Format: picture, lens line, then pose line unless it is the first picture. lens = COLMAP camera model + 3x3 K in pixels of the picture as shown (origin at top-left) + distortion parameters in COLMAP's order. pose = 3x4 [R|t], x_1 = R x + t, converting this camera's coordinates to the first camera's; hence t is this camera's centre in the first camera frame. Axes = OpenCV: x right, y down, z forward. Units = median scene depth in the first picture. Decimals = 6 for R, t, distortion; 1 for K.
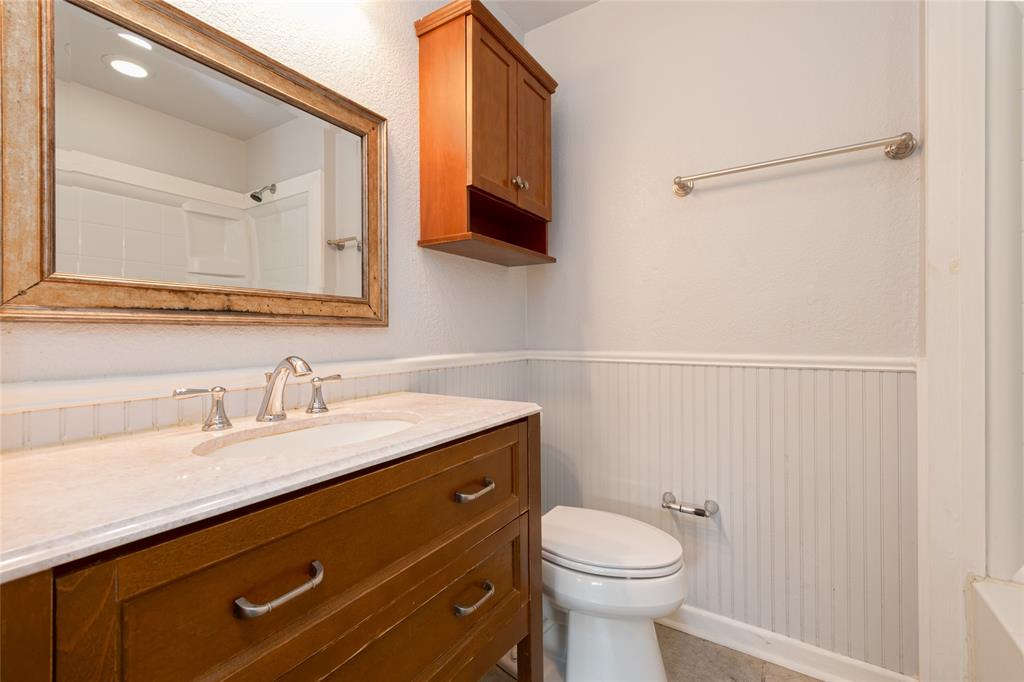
lens RADIAL K [[438.7, 0, 513.0], [0, 438.7, 334.2], [0, 0, 1]] dist [0.011890, -0.000750]
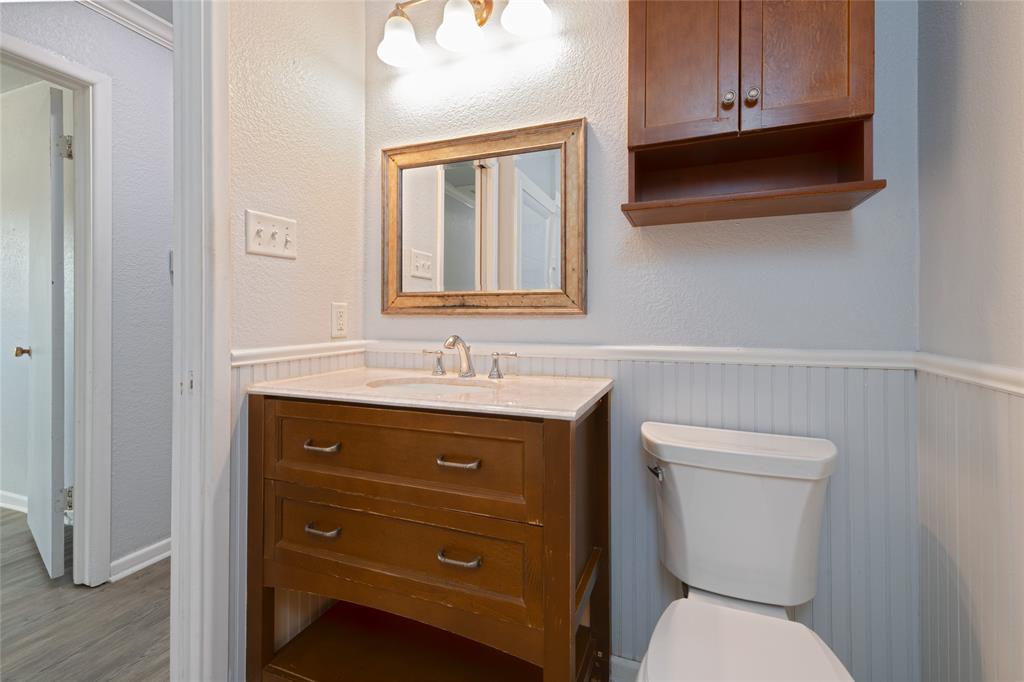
lens RADIAL K [[438.7, 0, 526.6], [0, 438.7, 316.9], [0, 0, 1]] dist [0.011890, -0.000750]
pose [[0.213734, 0.006365, -0.976871, 0.546157], [-0.000681, 0.999980, 0.006367, -0.012643], [0.976892, -0.000696, 0.213734, 0.485660]]
